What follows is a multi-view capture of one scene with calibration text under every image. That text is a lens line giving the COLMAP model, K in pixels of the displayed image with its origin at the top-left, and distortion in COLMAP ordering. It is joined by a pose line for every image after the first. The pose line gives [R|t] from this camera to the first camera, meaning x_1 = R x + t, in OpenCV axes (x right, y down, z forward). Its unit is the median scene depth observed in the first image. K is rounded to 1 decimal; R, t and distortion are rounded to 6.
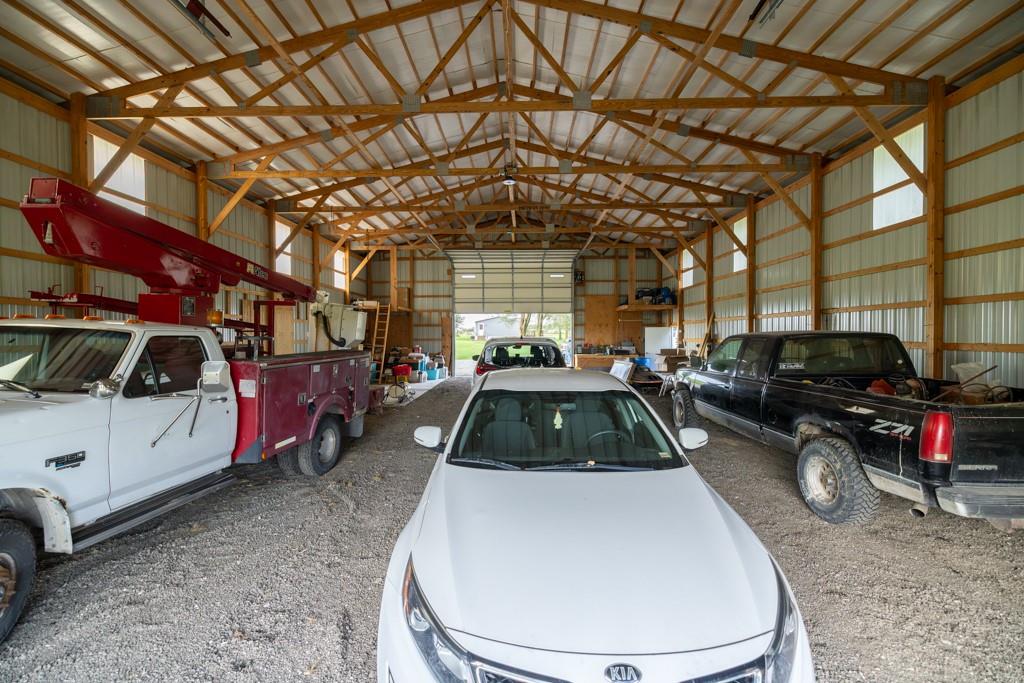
lens RADIAL K [[435.3, 0, 507.8], [0, 435.3, 340.8], [0, 0, 1]] dist [0.003509, -0.000561]
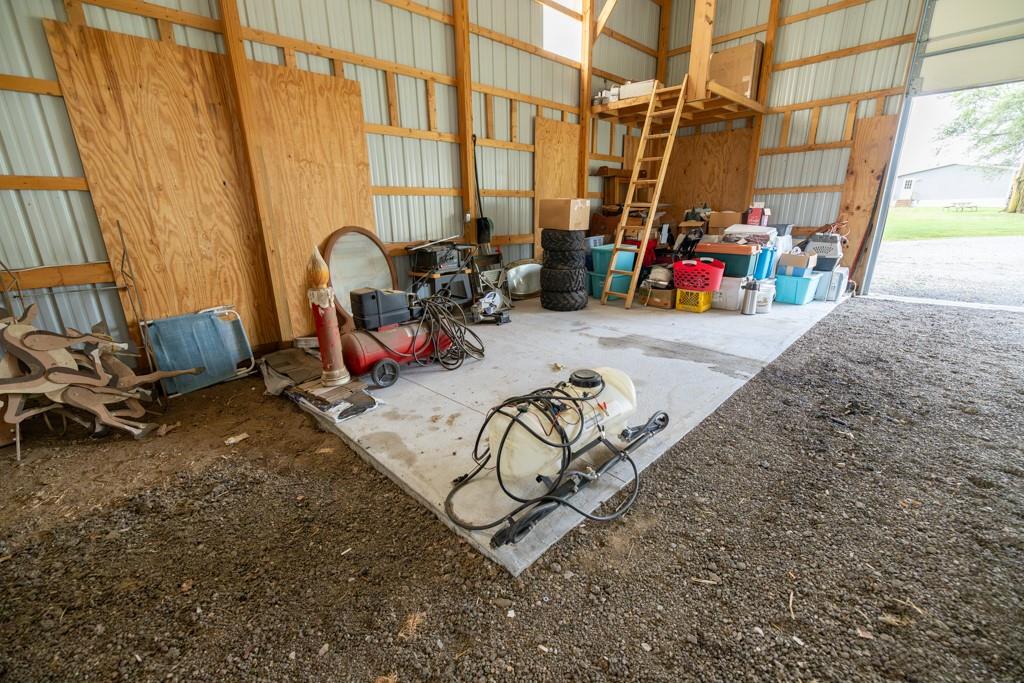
lens RADIAL K [[435.3, 0, 503.0], [0, 435.3, 337.4], [0, 0, 1]] dist [0.003509, -0.000561]
pose [[0.721379, 0.187144, -0.666775, -0.092292], [0.007755, 0.960553, 0.277990, 0.013821], [0.692497, -0.205707, 0.691471, 0.540151]]
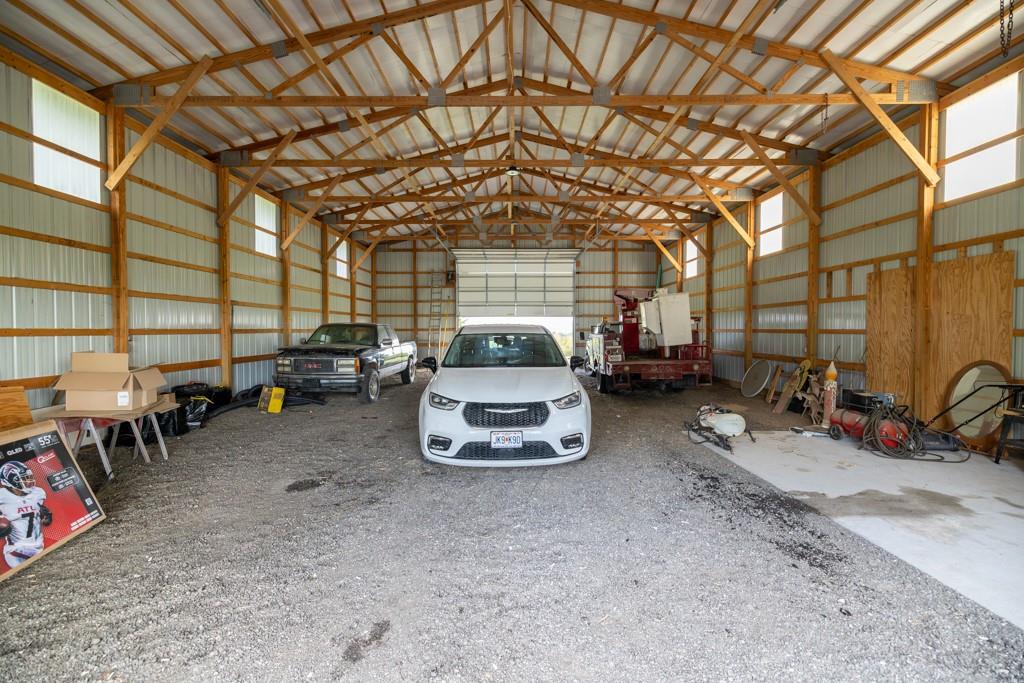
lens RADIAL K [[435.3, 0, 509.4], [0, 435.3, 337.5], [0, 0, 1]] dist [0.003509, -0.000561]
pose [[-0.999804, -0.001740, -0.019702, 0.038449], [-0.002304, 0.999588, 0.028613, -0.007233], [0.019644, 0.028652, -0.999396, 1.068739]]
